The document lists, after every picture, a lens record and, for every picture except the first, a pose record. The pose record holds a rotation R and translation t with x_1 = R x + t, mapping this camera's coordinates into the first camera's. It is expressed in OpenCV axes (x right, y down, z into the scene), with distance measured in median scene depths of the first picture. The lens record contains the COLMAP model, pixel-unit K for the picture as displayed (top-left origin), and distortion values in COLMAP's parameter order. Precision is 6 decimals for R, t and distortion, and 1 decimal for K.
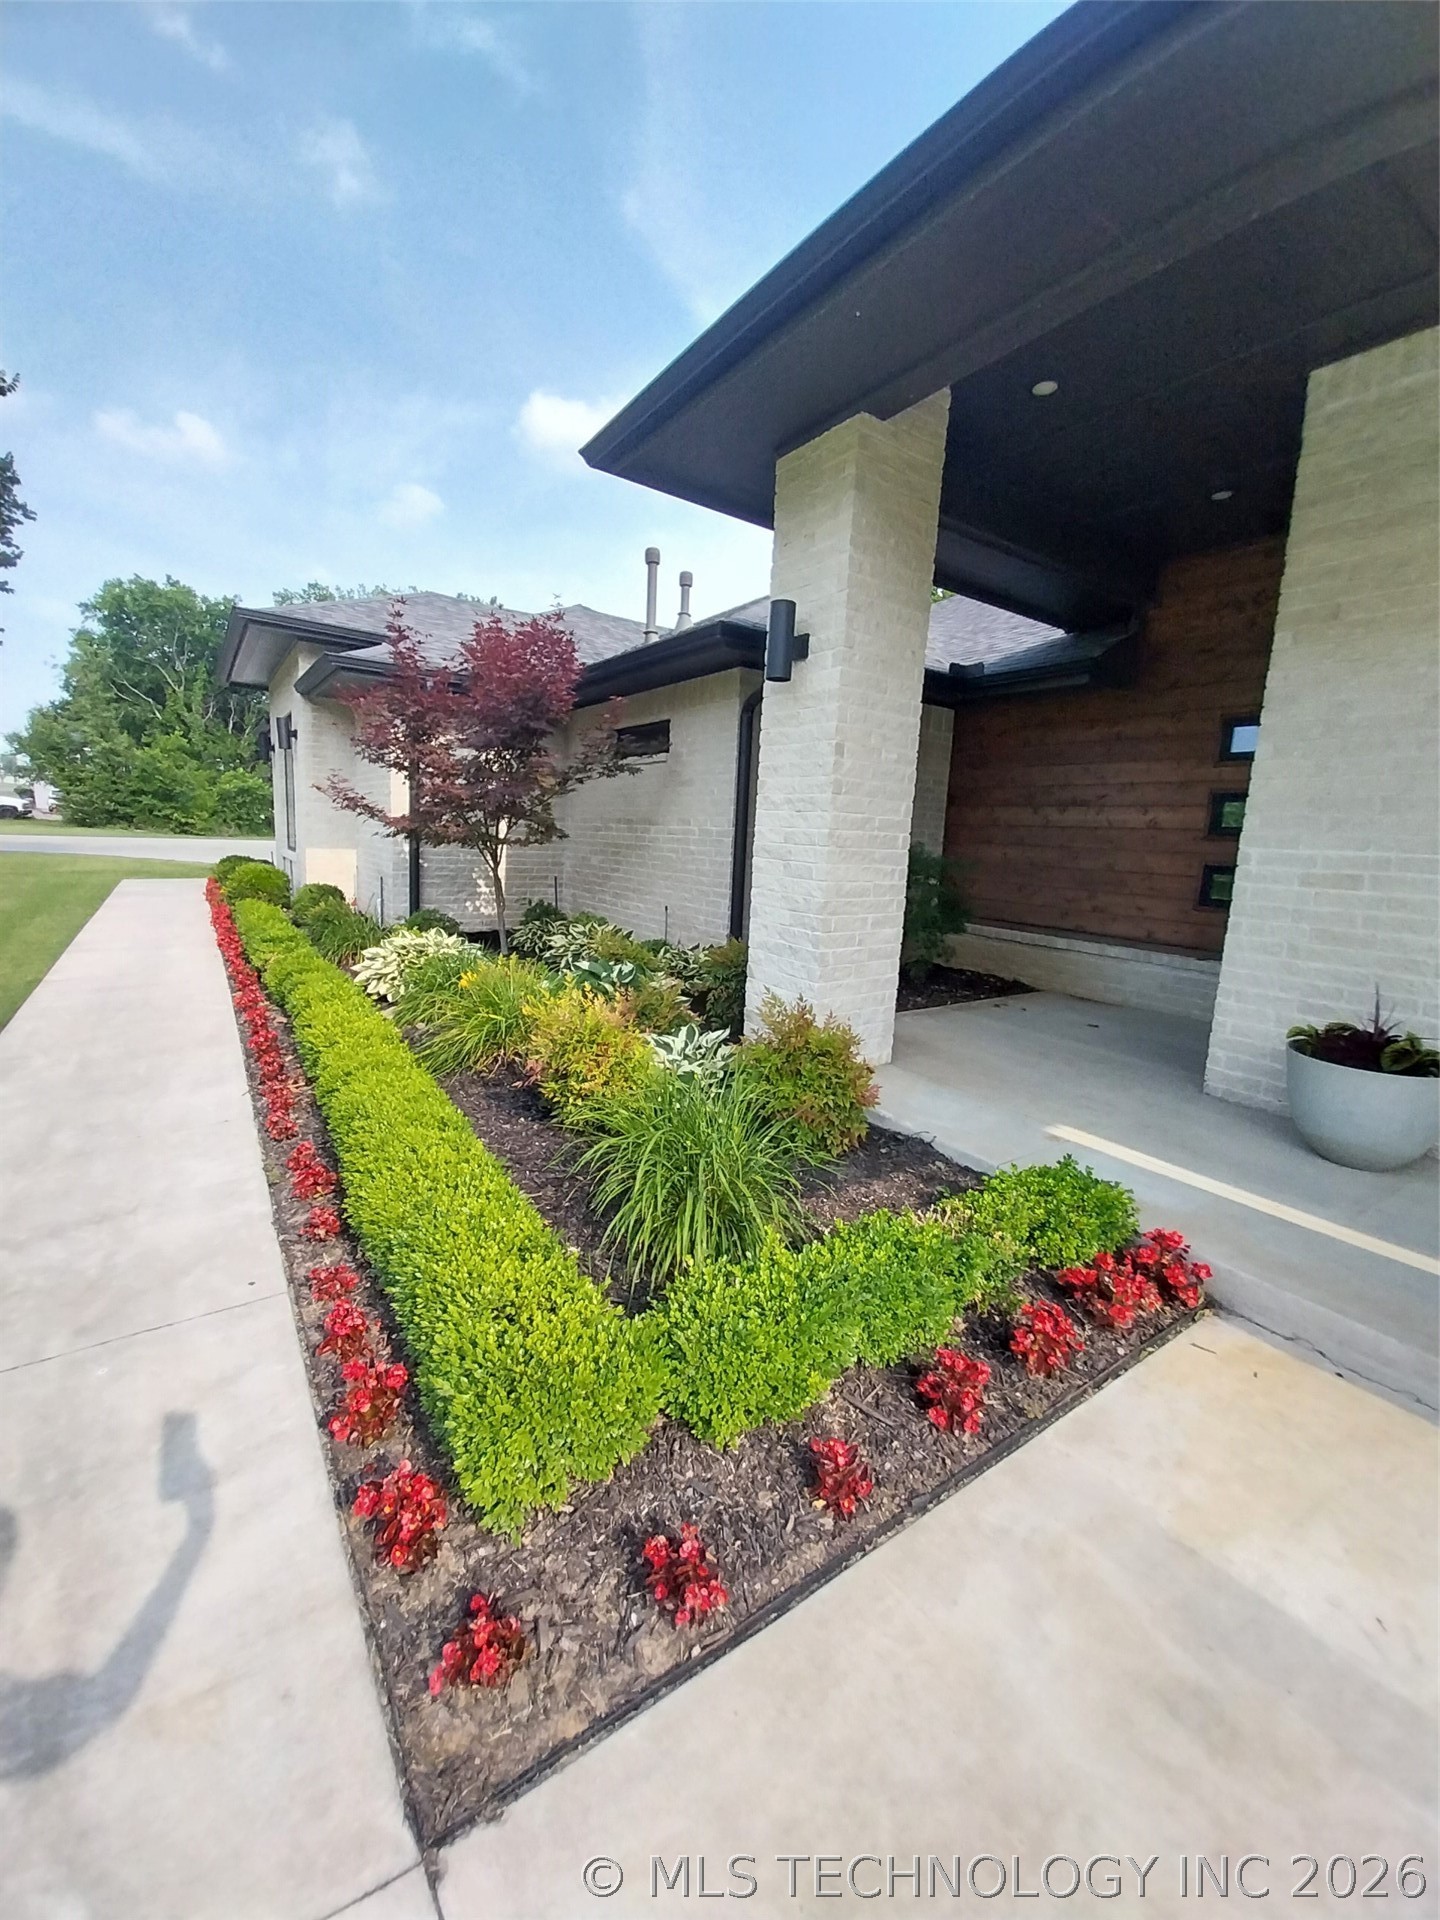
lens RADIAL K [[755.7, 0, 695.5], [0, 755.7, 950.6], [0, 0, 1]] dist [0.012904, -0.010903]
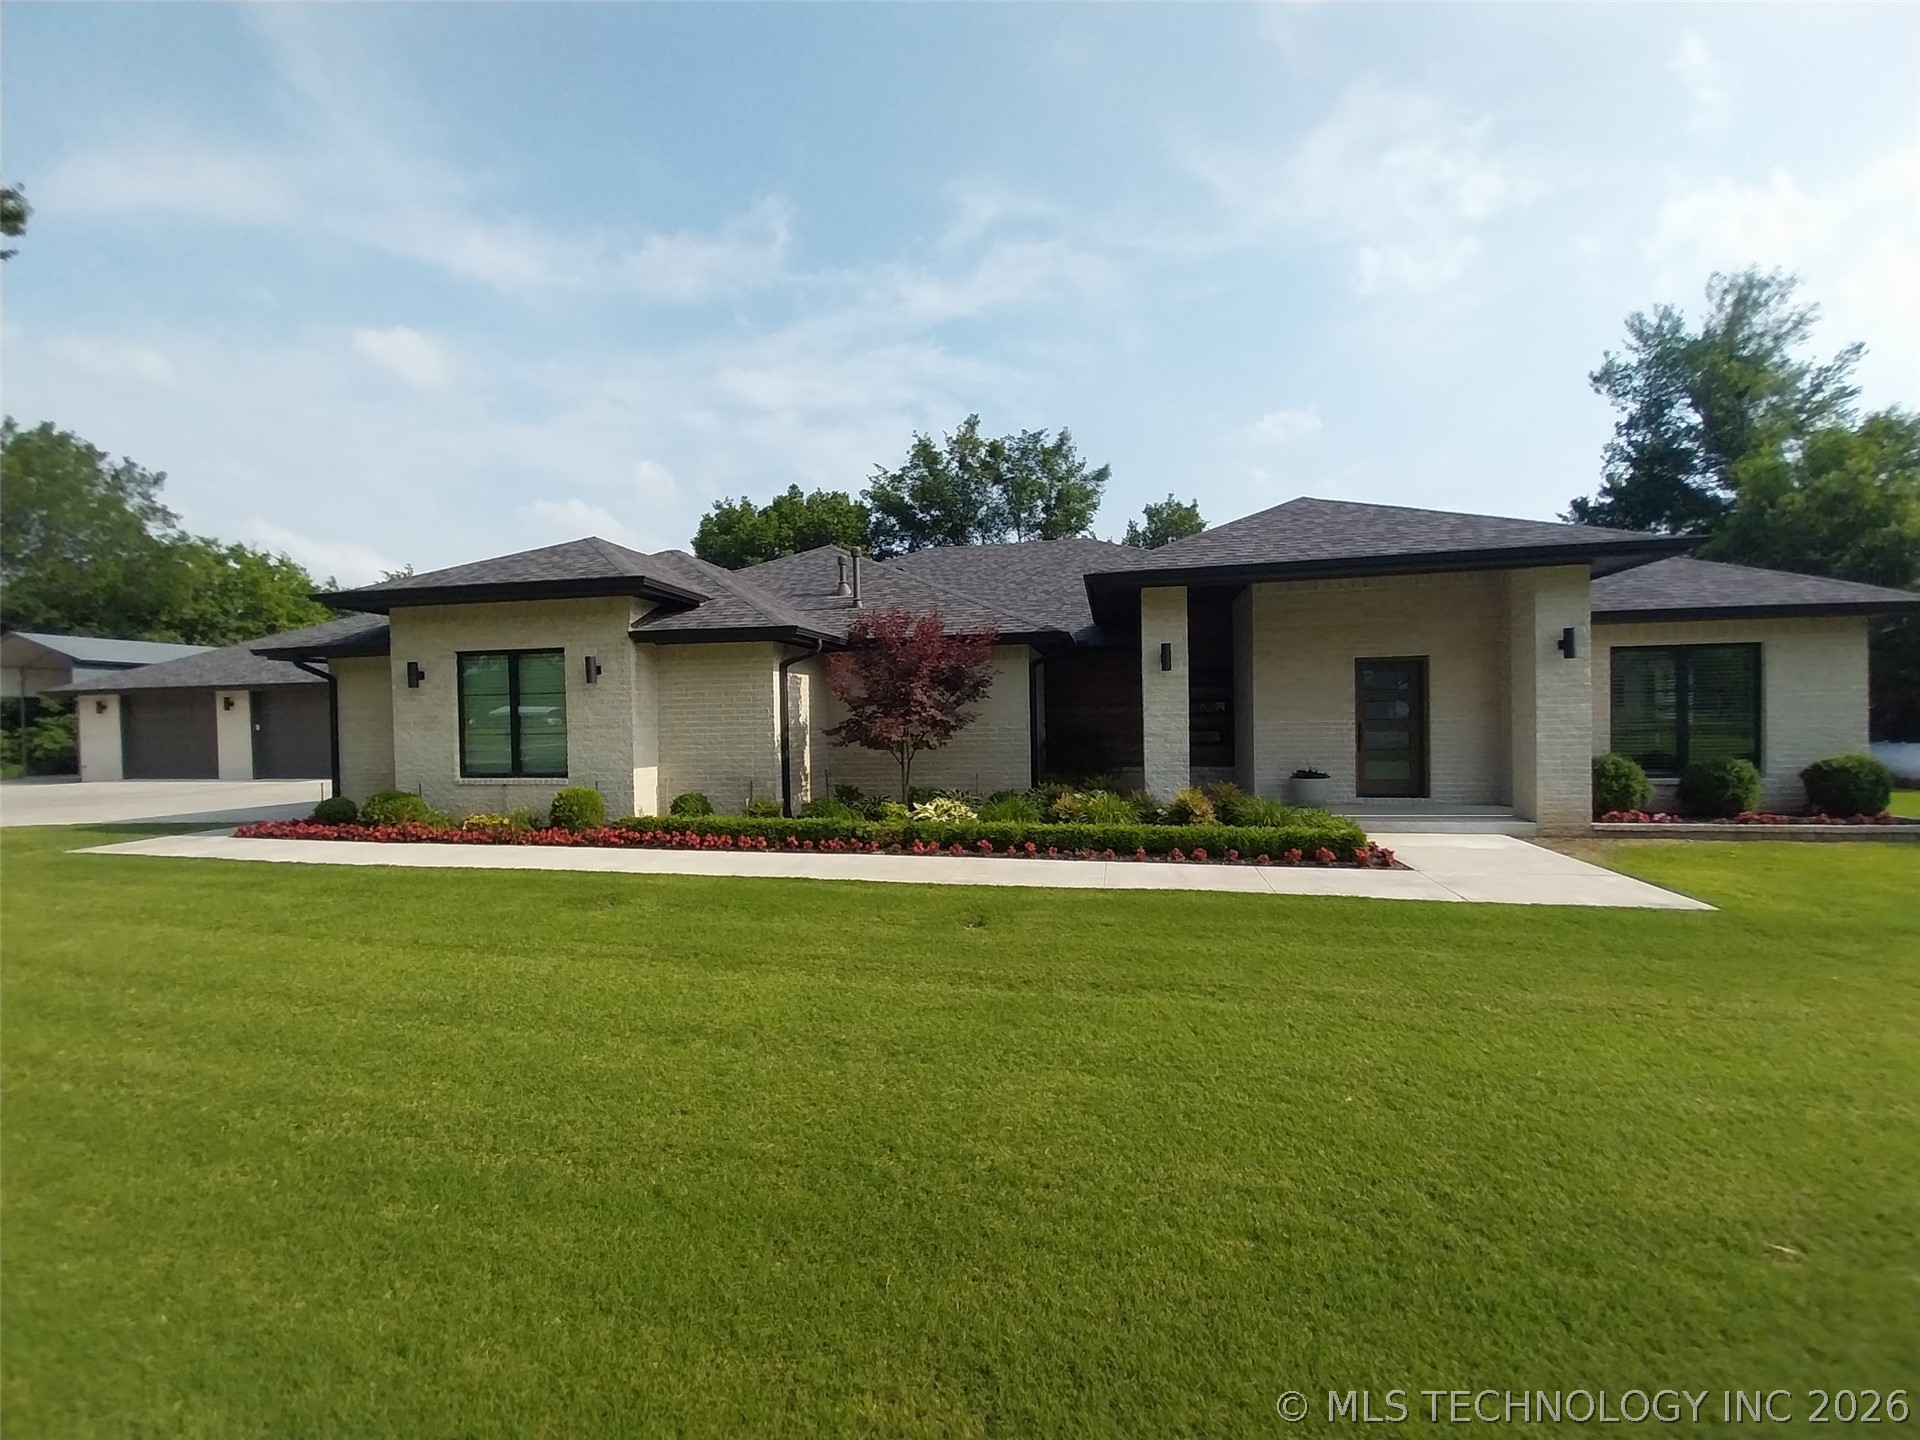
lens RADIAL K [[755.7, 0, 960.0], [0, 755.7, 720.0], [0, 0, 1]] dist [0.012904, -0.010903]
pose [[0.711652, -0.071383, 0.698896, -2.338717], [0.159737, 0.985209, -0.062027, -0.142761], [-0.684131, 0.155781, 0.712528, -0.397175]]
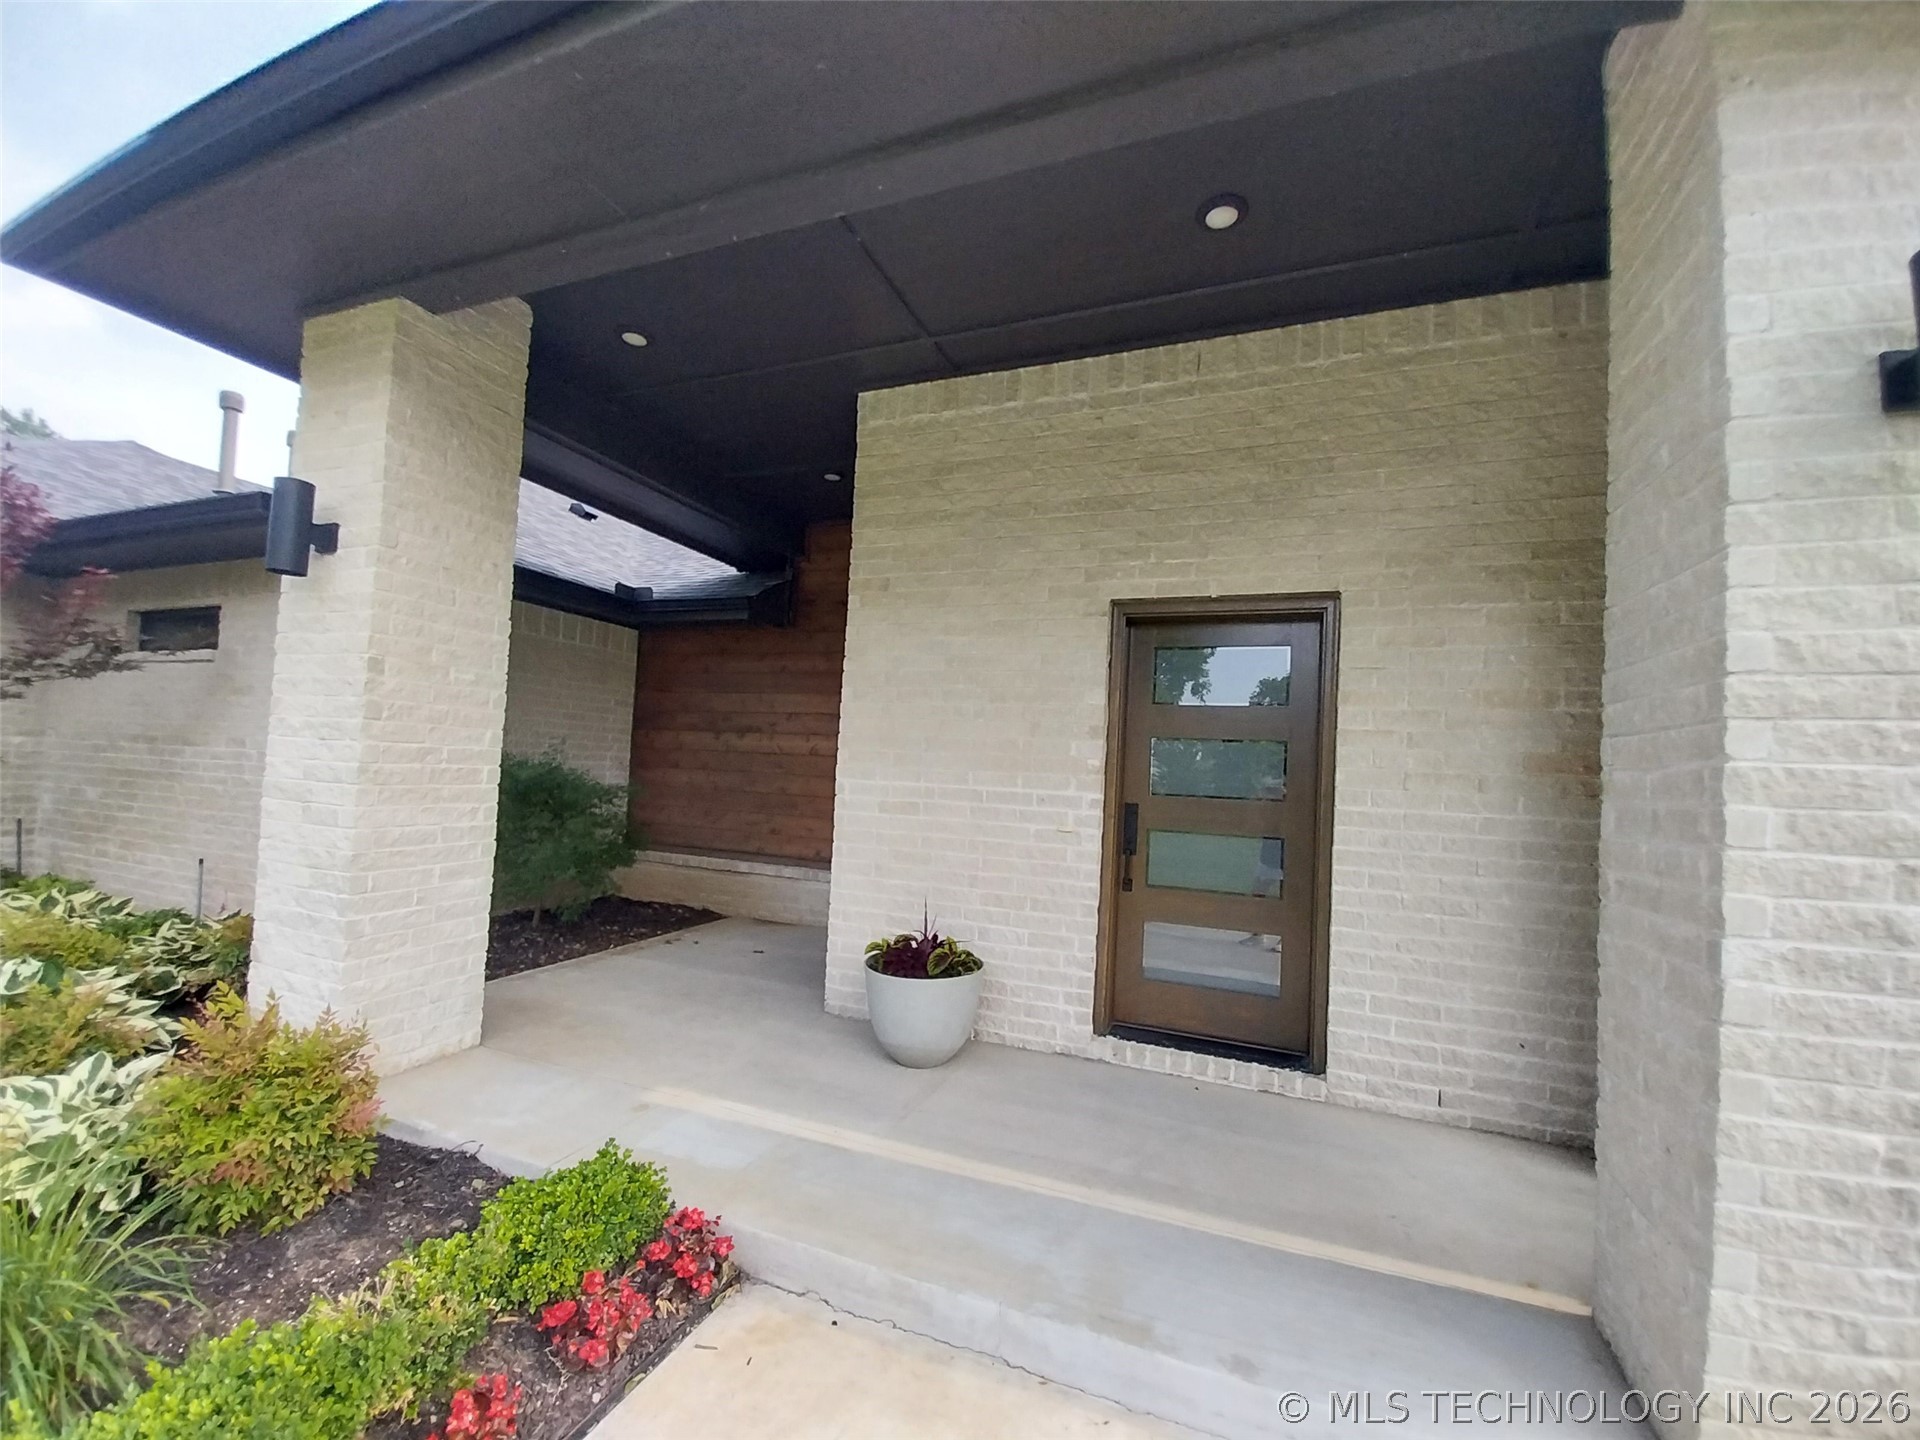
lens RADIAL K [[766.1, 0, 962.7], [0, 766.1, 744.8], [0, 0, 1]] dist [0.000582, -0.011383]
pose [[0.812980, 0.012168, 0.582164, 0.216938], [0.079394, 0.988128, -0.131526, -0.022762], [-0.576853, 0.153148, 0.802363, -0.007665]]
